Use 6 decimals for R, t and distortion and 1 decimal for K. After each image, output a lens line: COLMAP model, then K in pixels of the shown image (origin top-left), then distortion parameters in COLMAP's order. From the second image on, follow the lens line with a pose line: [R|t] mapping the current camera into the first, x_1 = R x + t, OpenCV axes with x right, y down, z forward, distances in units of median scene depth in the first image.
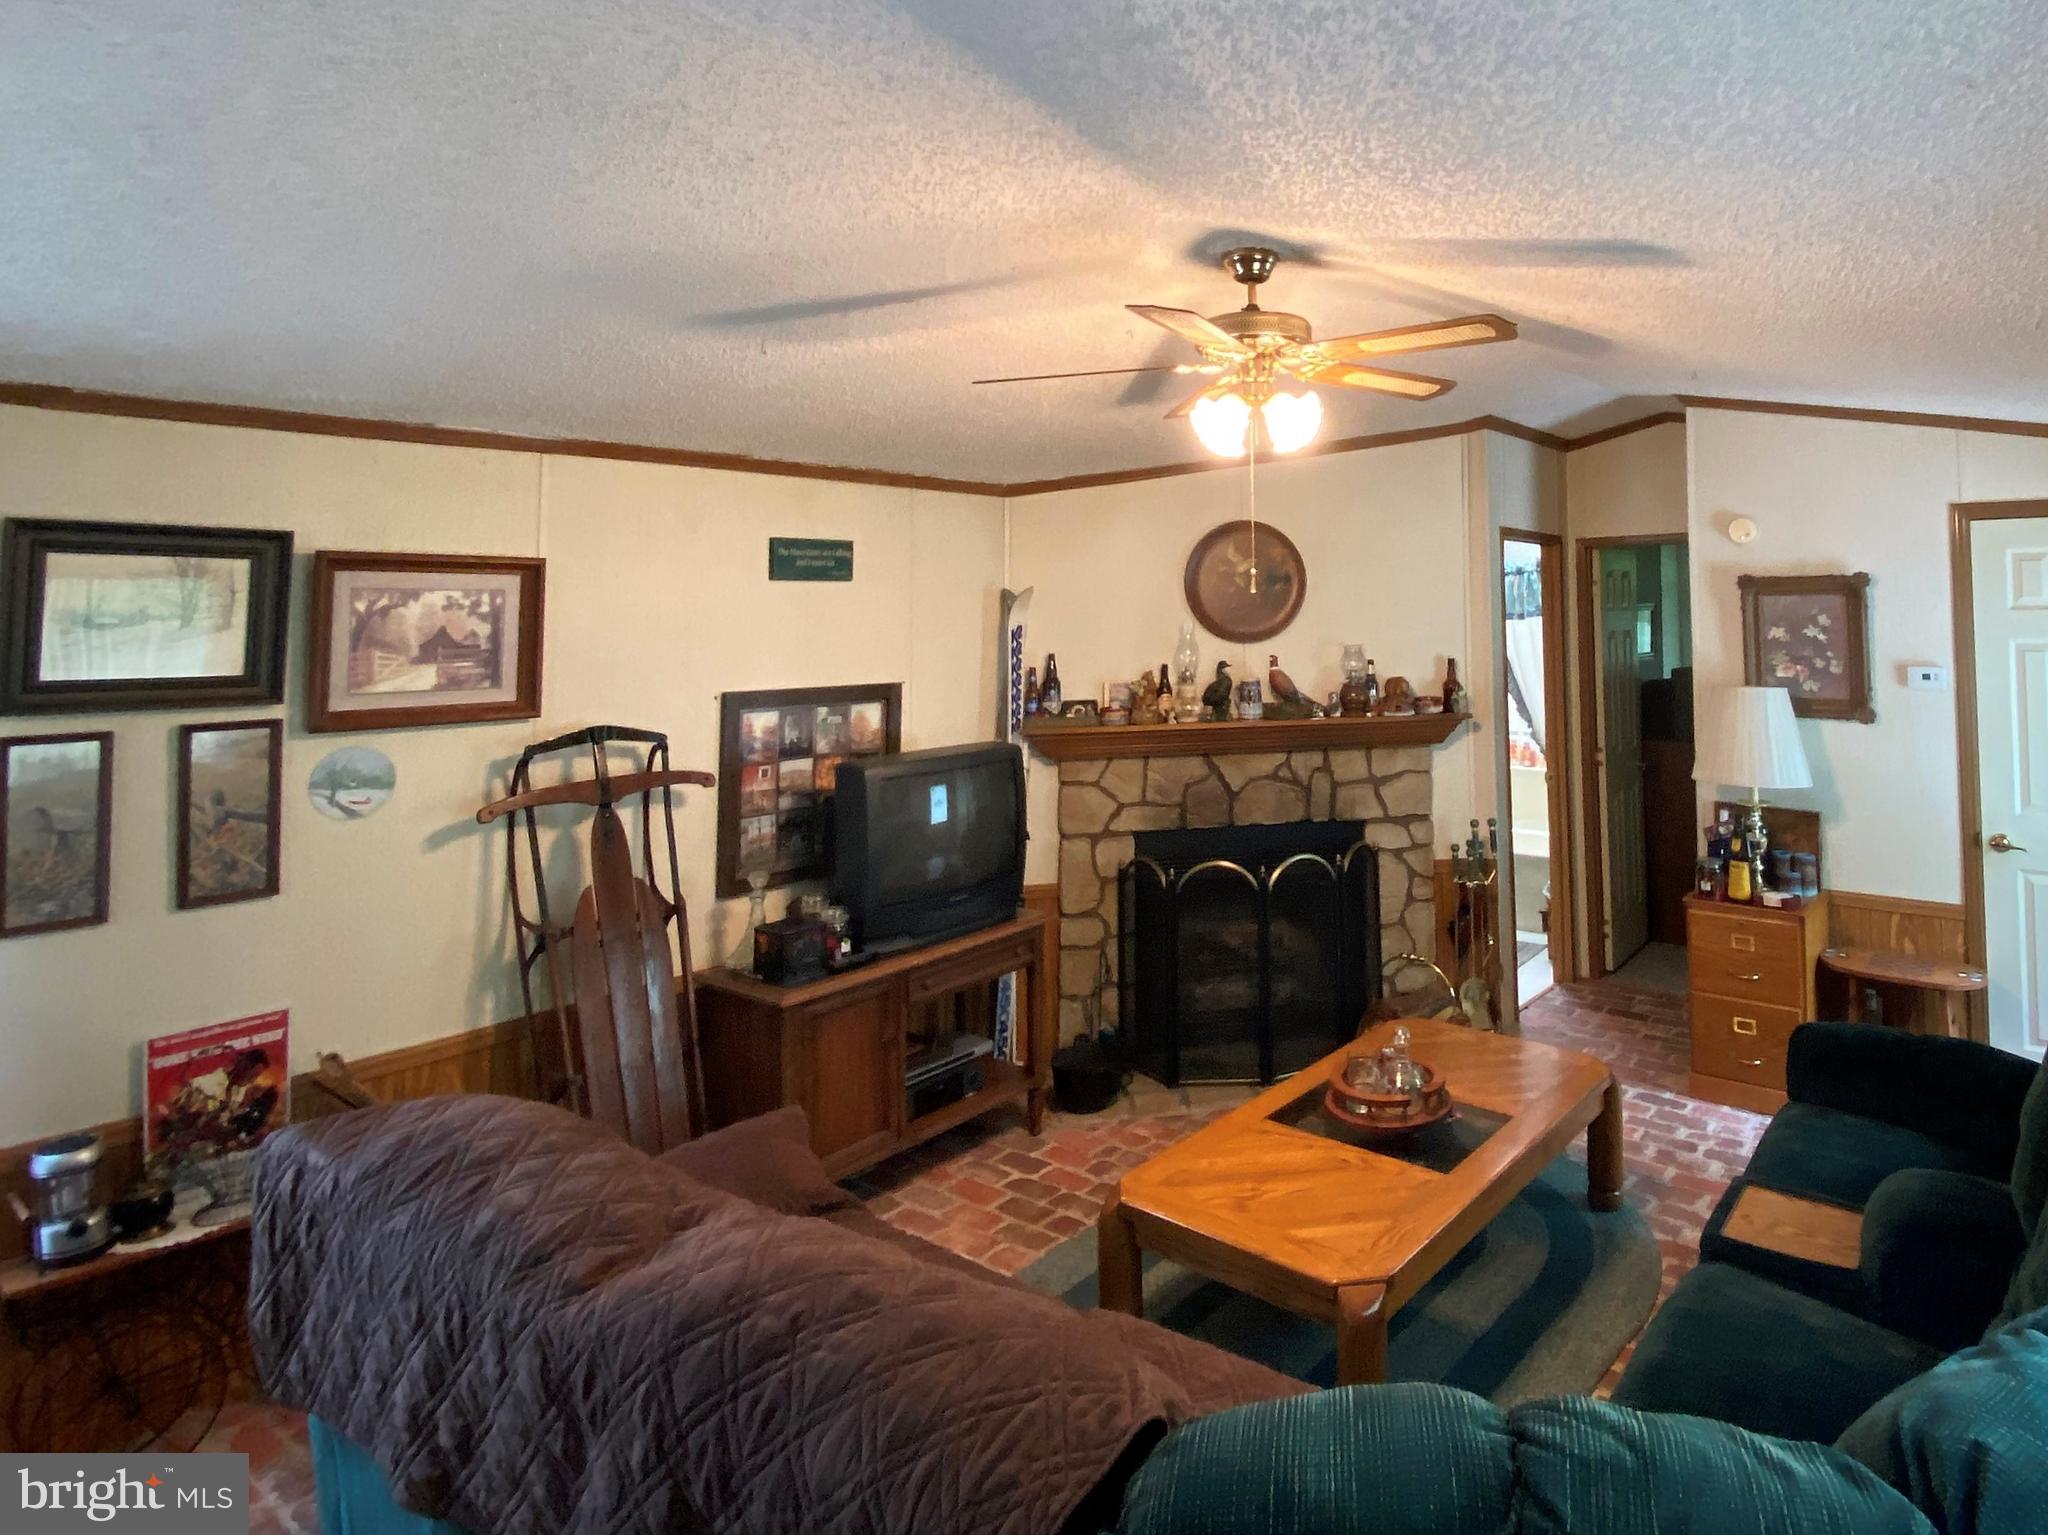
lens RADIAL K [[1177.5, 0, 1324.2], [0, 1177.5, 555.2], [0, 0, 1]] dist [0.039190, -0.028838]
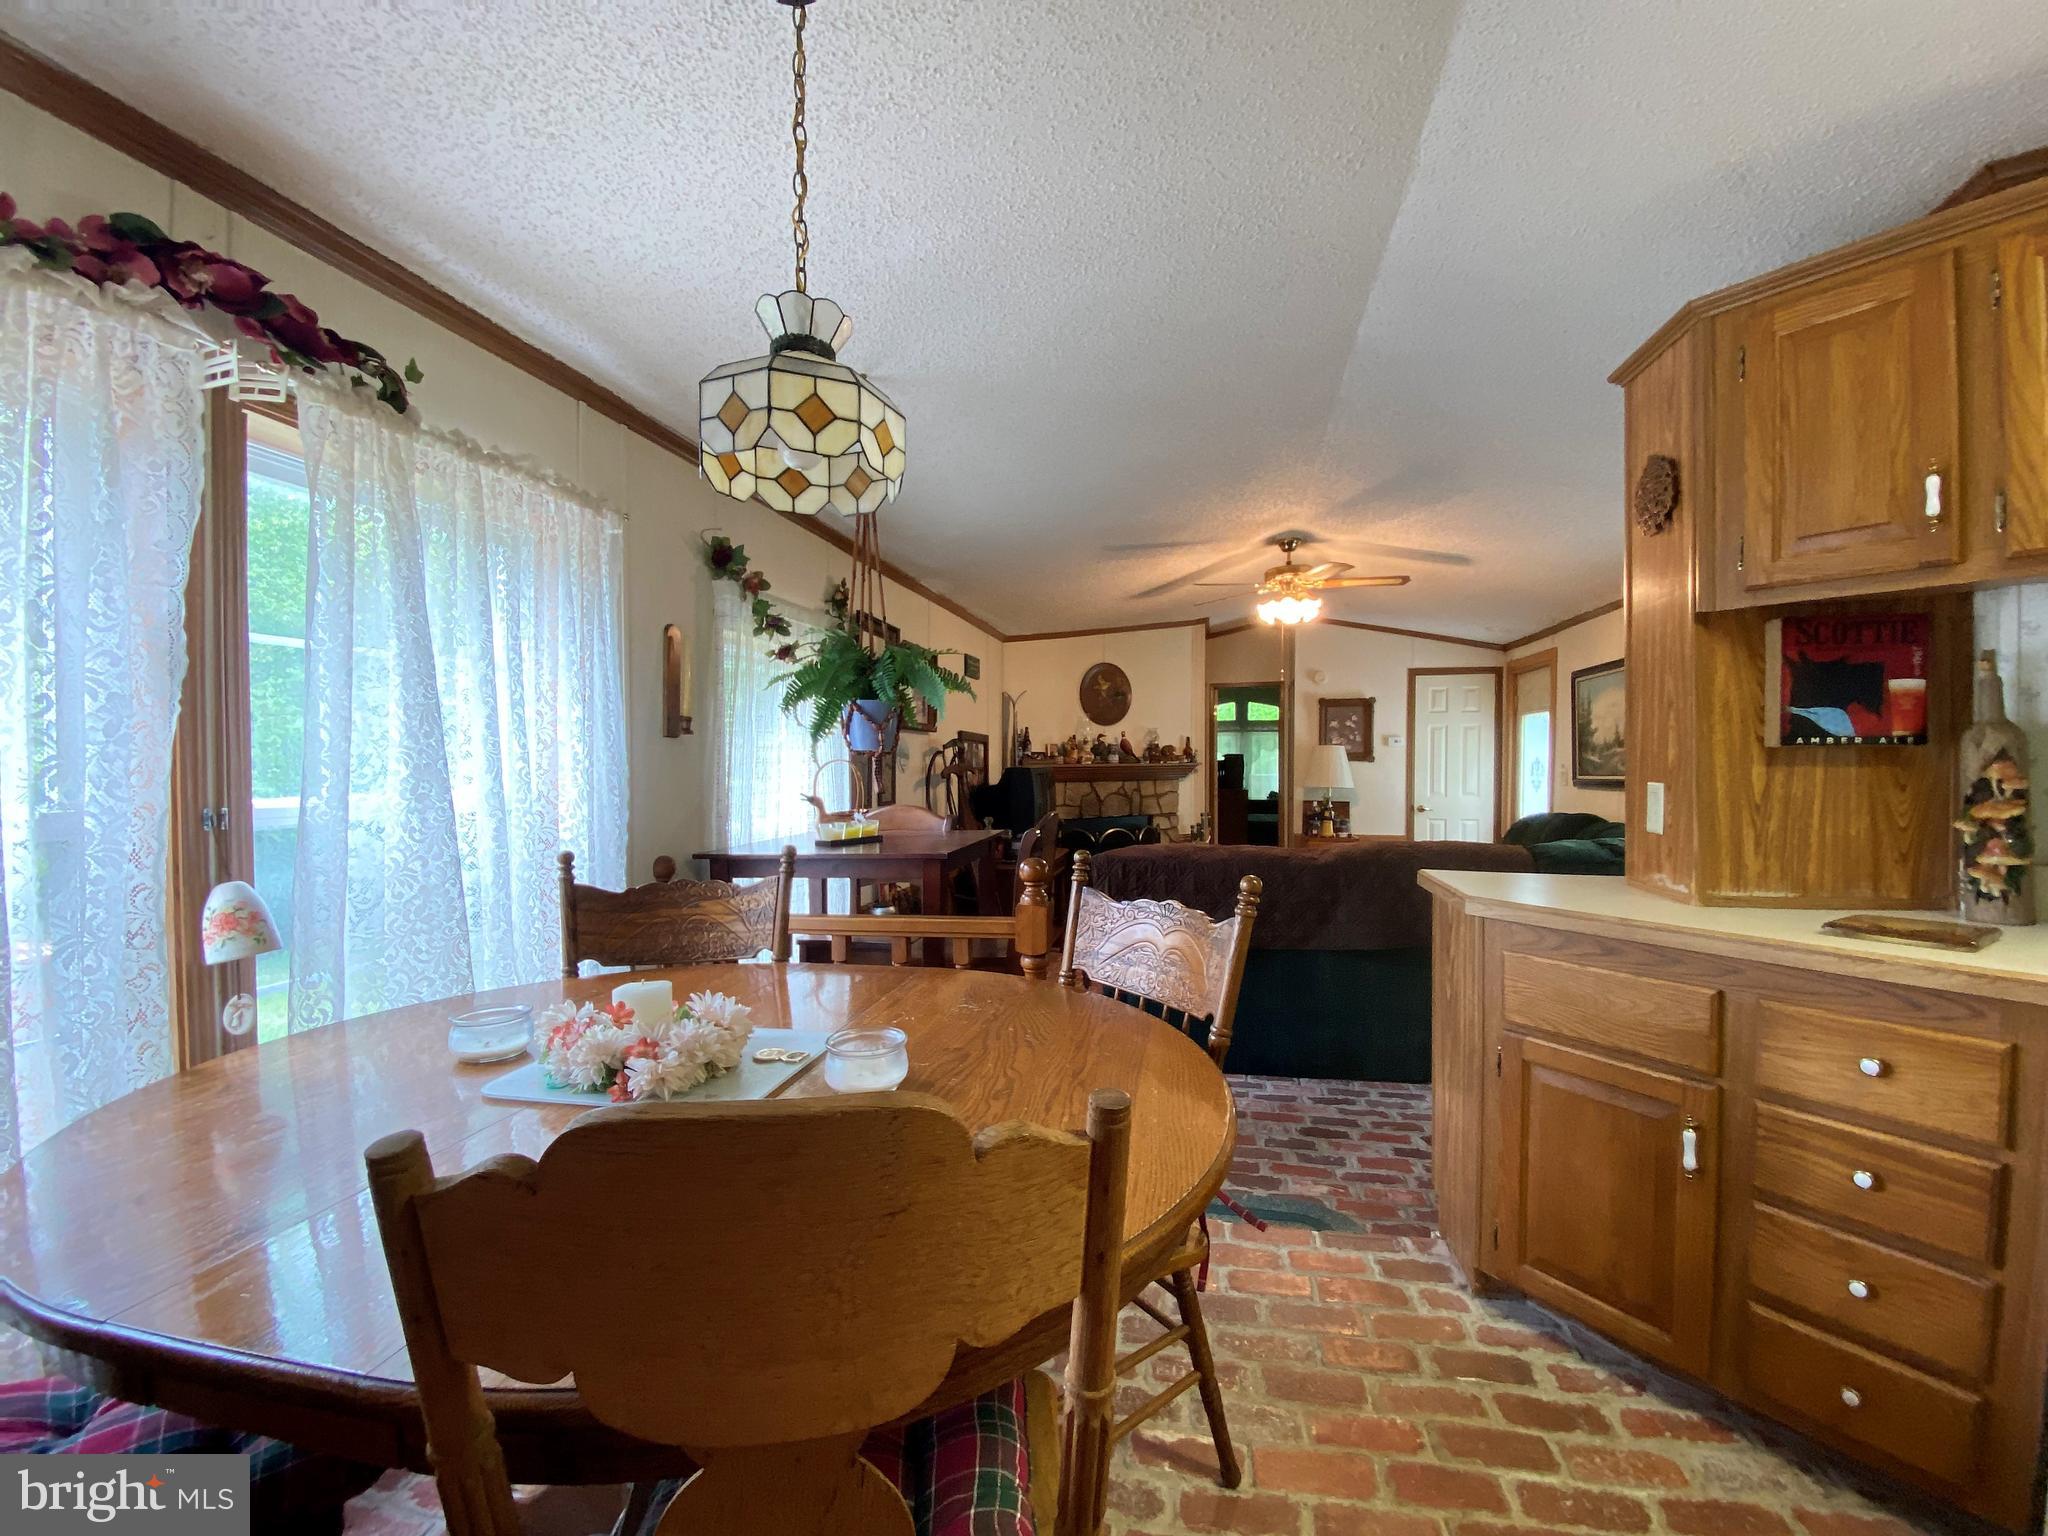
lens RADIAL K [[824.5, 0, 1057.2], [0, 824.5, 767.6], [0, 0, 1]] dist [0.012167, -0.016783]
pose [[0.927249, 0.003475, 0.374430, -0.889553], [-0.021597, 0.998789, 0.044214, 0.115856], [-0.373823, -0.049084, 0.926200, -0.335413]]
